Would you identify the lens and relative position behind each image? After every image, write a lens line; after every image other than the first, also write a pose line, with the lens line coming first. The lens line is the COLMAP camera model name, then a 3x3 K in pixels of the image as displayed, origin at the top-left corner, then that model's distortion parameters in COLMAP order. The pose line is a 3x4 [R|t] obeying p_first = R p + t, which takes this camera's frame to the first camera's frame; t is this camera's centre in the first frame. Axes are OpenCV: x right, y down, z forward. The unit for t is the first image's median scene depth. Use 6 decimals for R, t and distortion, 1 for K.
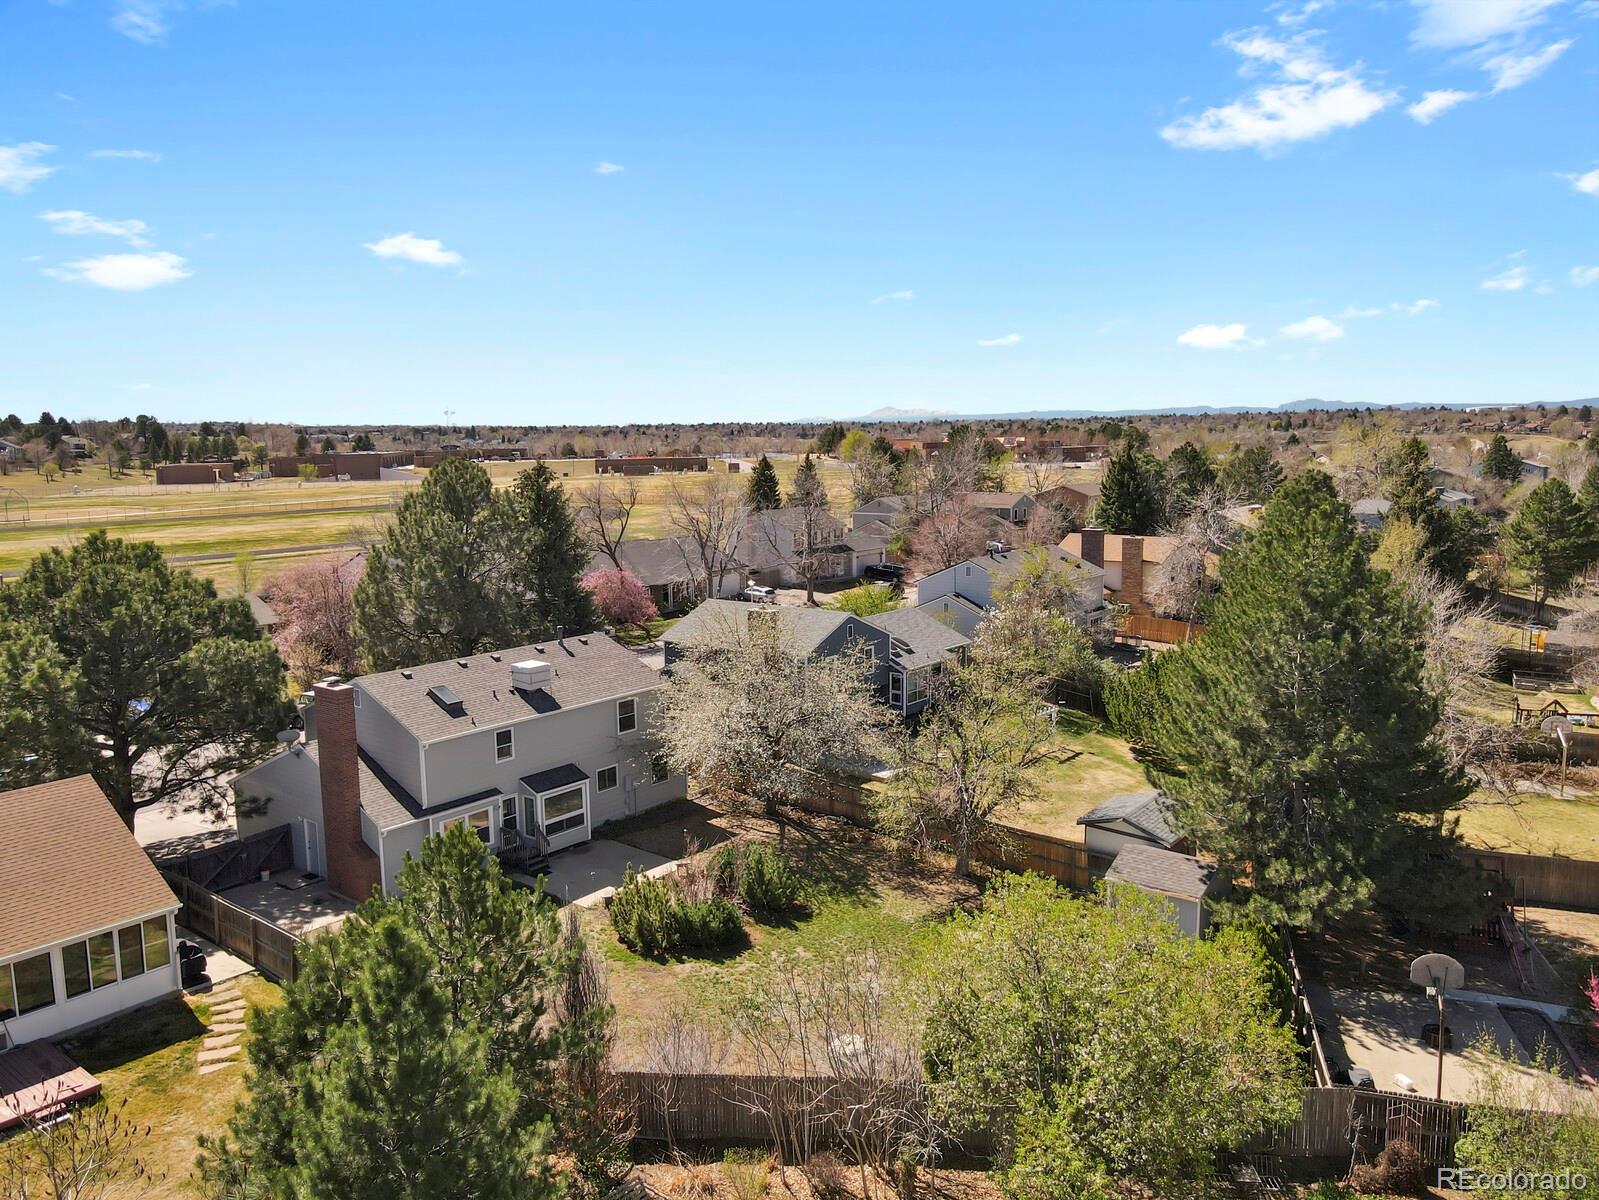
lens RADIAL K [[1173.0, 0, 793.6], [0, 1173.0, 632.3], [0, 0, 1]] dist [-0.007061, 0.029247]
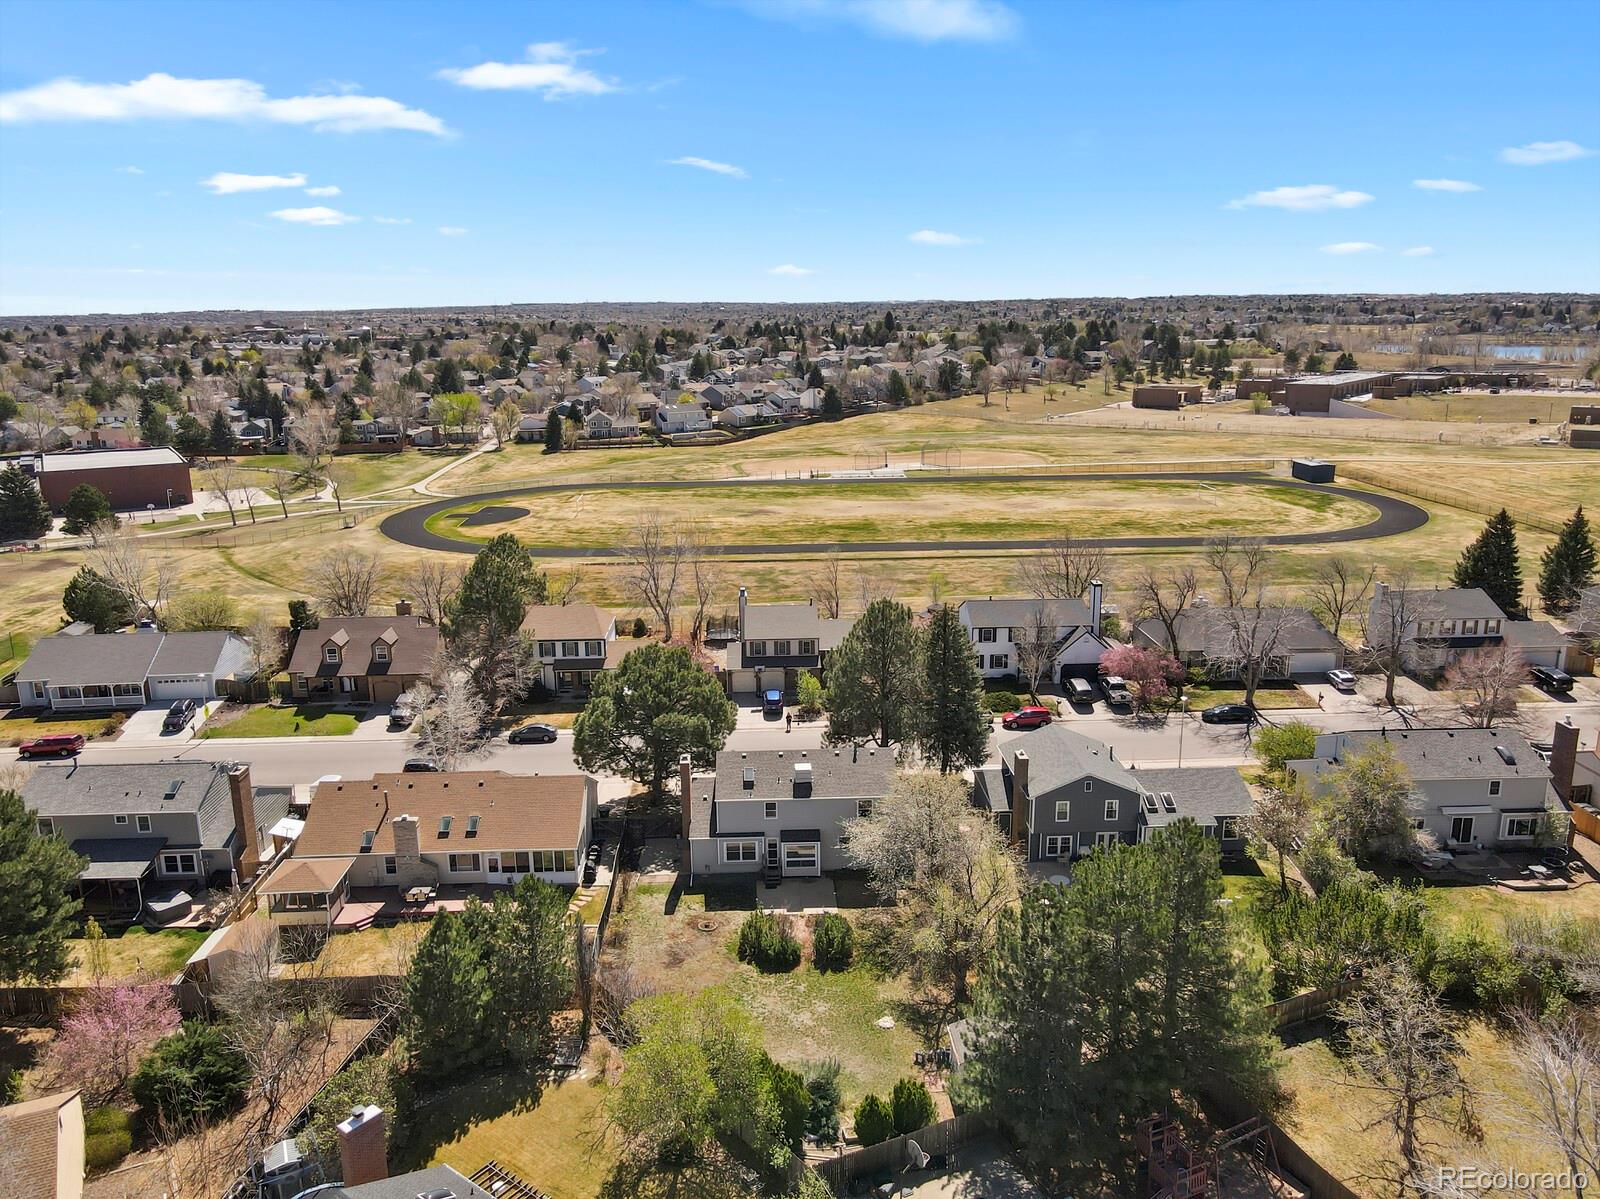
lens RADIAL K [[1173.7, 0, 794.1], [0, 1173.7, 631.8], [0, 0, 1]] dist [-0.007061, 0.029247]
pose [[0.652690, 0.205149, -0.729321, 1.012916], [-0.123153, 0.978567, 0.165046, -0.464419], [0.747549, -0.017906, 0.663965, -0.146954]]
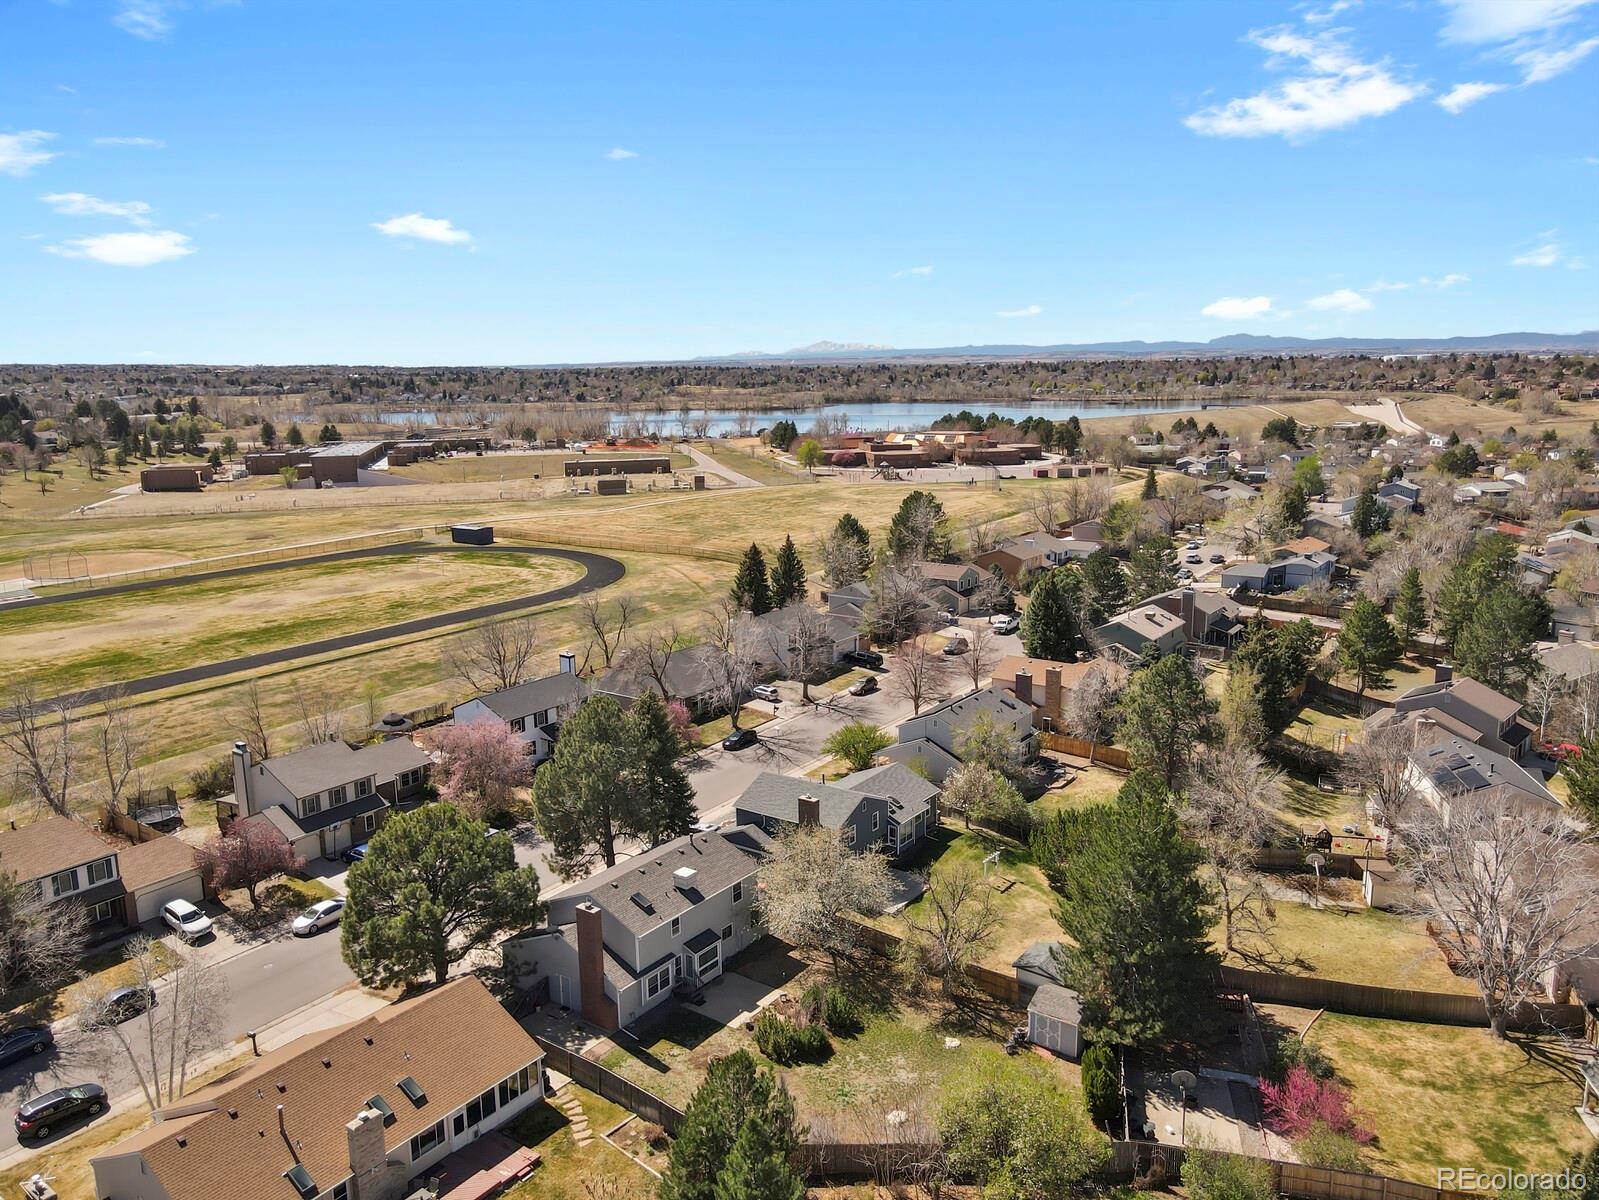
lens RADIAL K [[1173.0, 0, 793.6], [0, 1173.0, 632.3], [0, 0, 1]] dist [-0.007061, 0.029247]
pose [[0.998526, -0.011561, 0.053030, -0.162988], [0.008617, 0.998426, 0.055423, -0.418876], [-0.053588, -0.054884, 0.997054, -0.666161]]
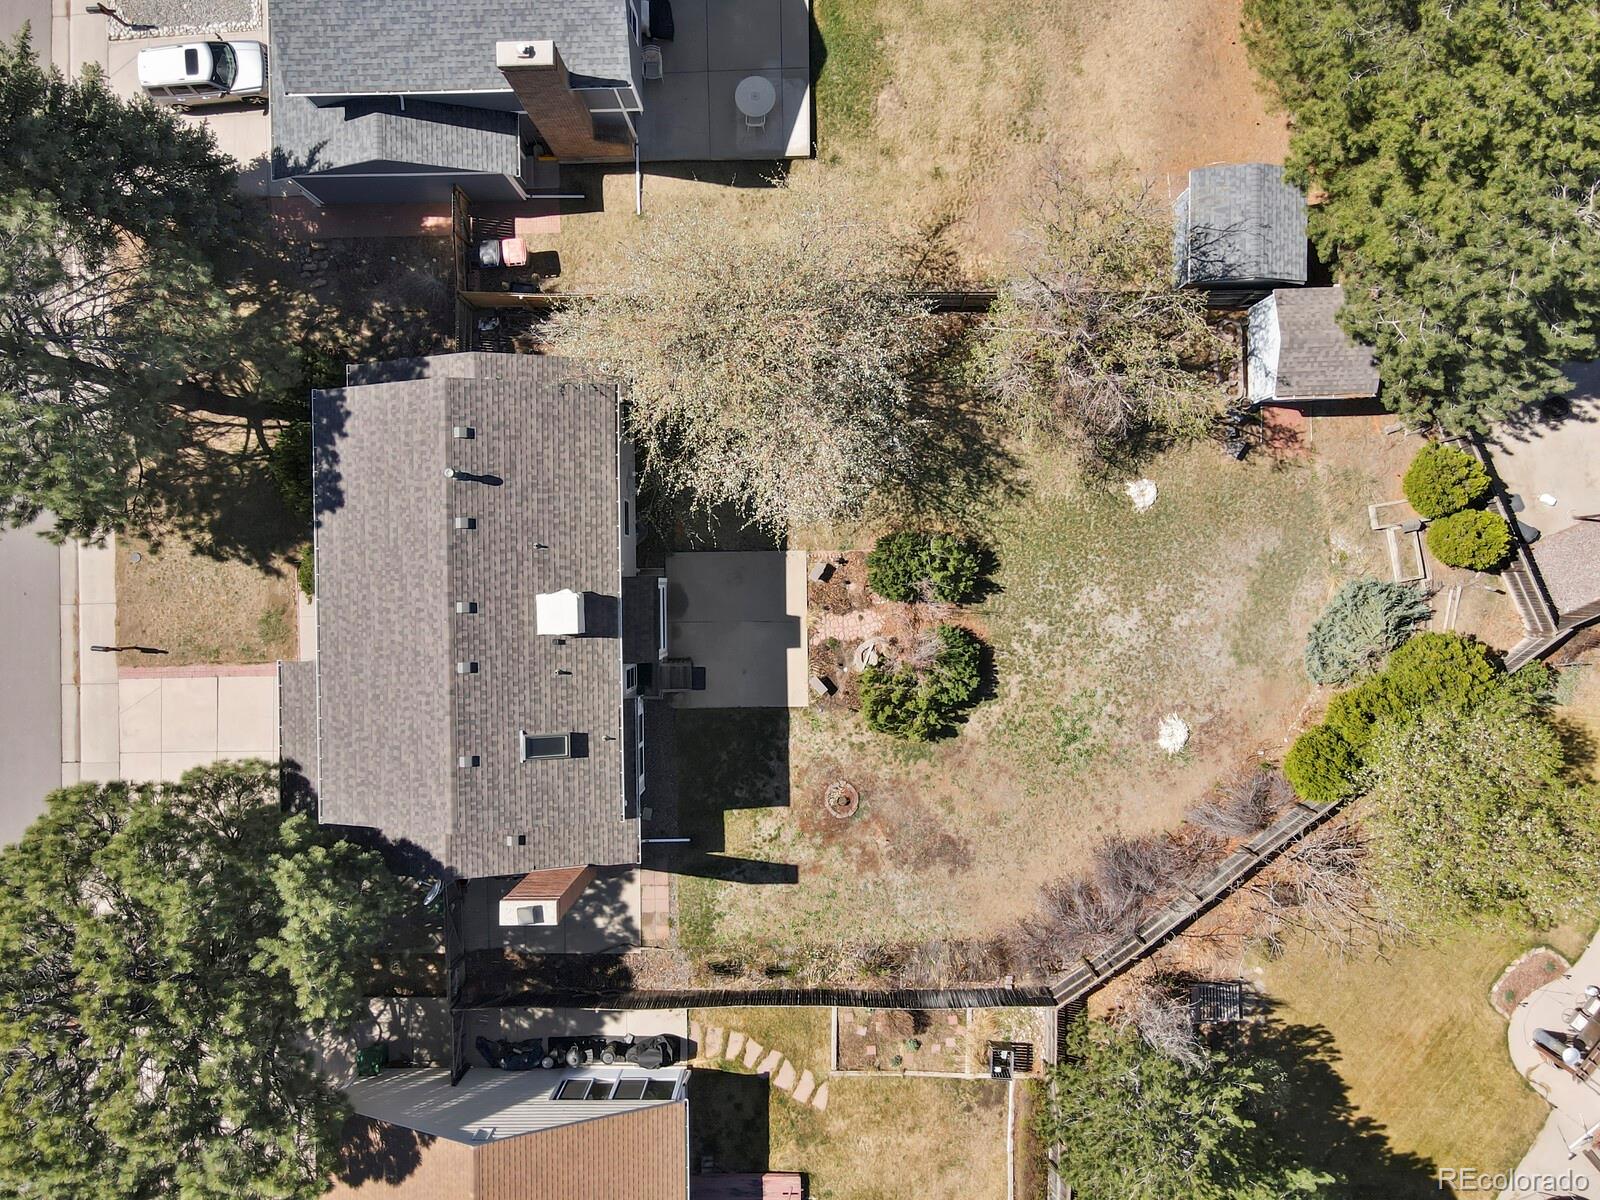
lens RADIAL K [[1173.7, 0, 794.1], [0, 1173.7, 632.3], [0, 0, 1]] dist [-0.007061, 0.029247]
pose [[0.774544, -0.632354, -0.014476, -0.125114], [0.117847, 0.121784, 0.985536, -0.653461], [-0.621445, -0.765047, 0.168848, 0.823914]]
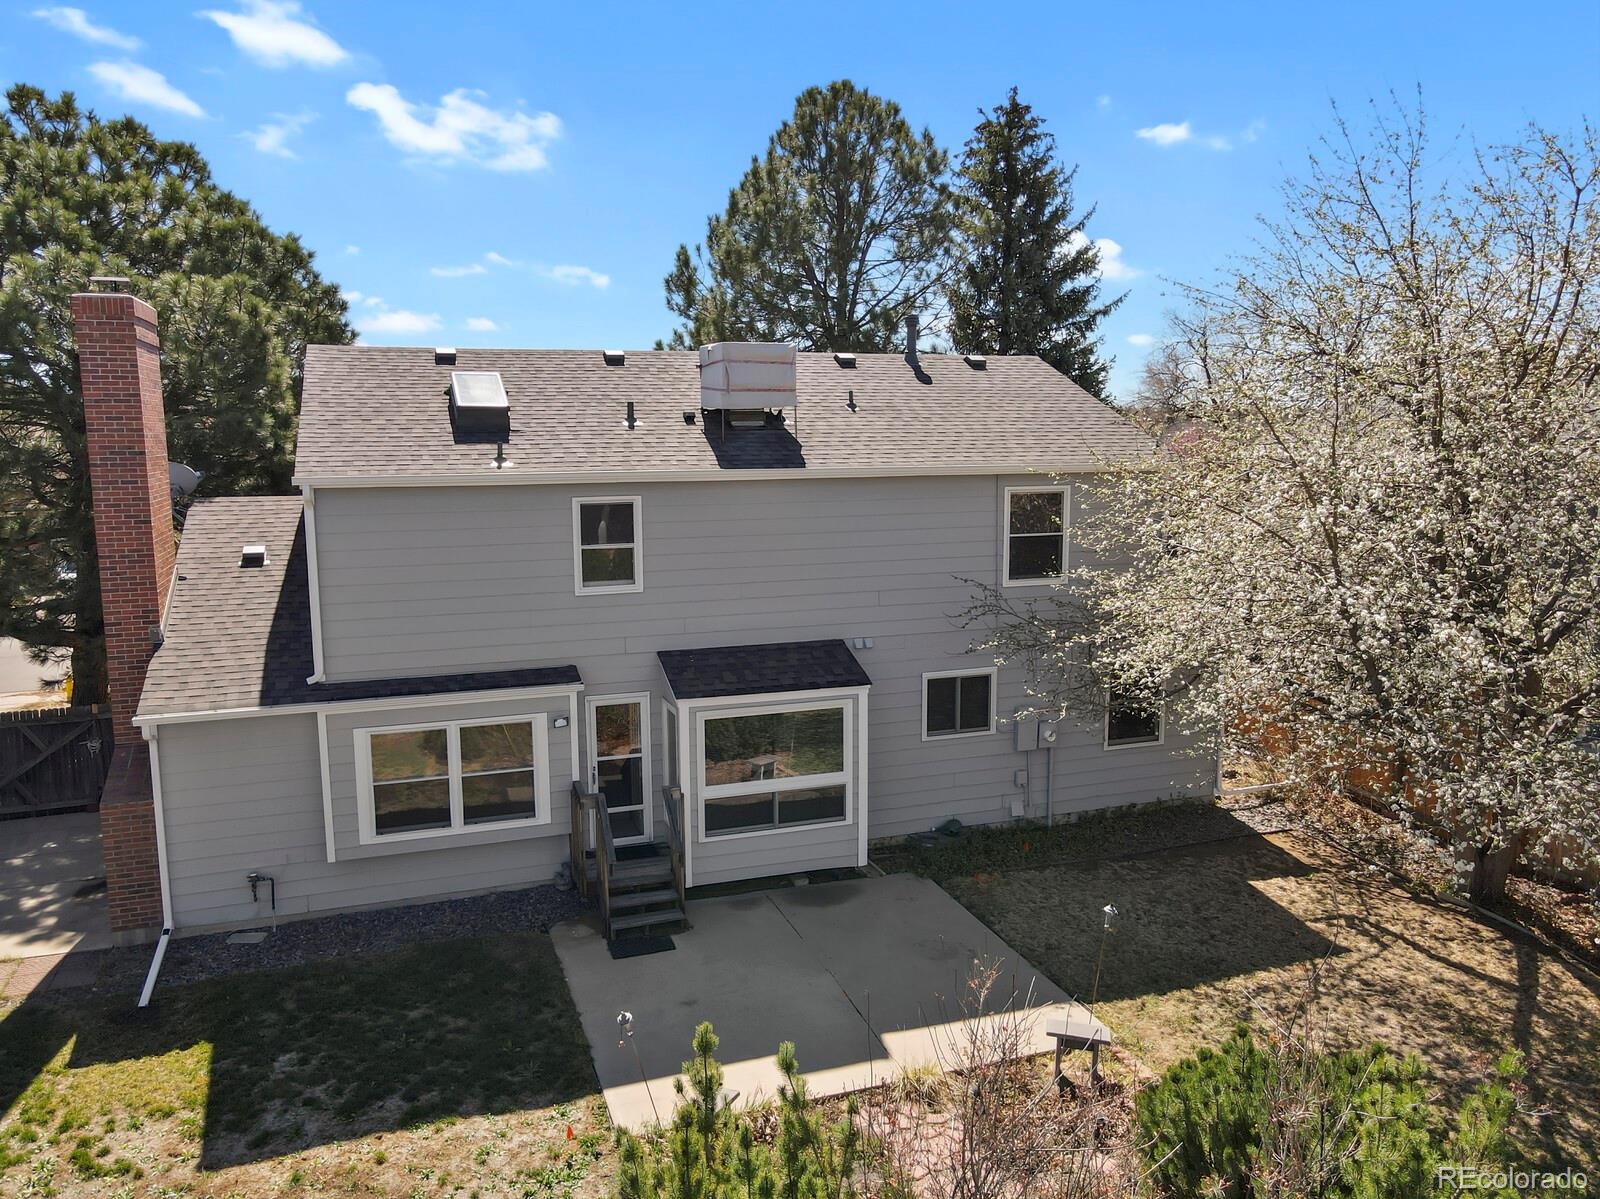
lens RADIAL K [[1173.7, 0, 794.1], [0, 1173.7, 631.8], [0, 0, 1]] dist [-0.007061, 0.029247]
pose [[0.847329, 0.096799, -0.522171, -0.020554], [-0.092386, 0.995123, 0.034560, 0.104524], [0.522970, 0.018957, 0.852140, 0.737138]]
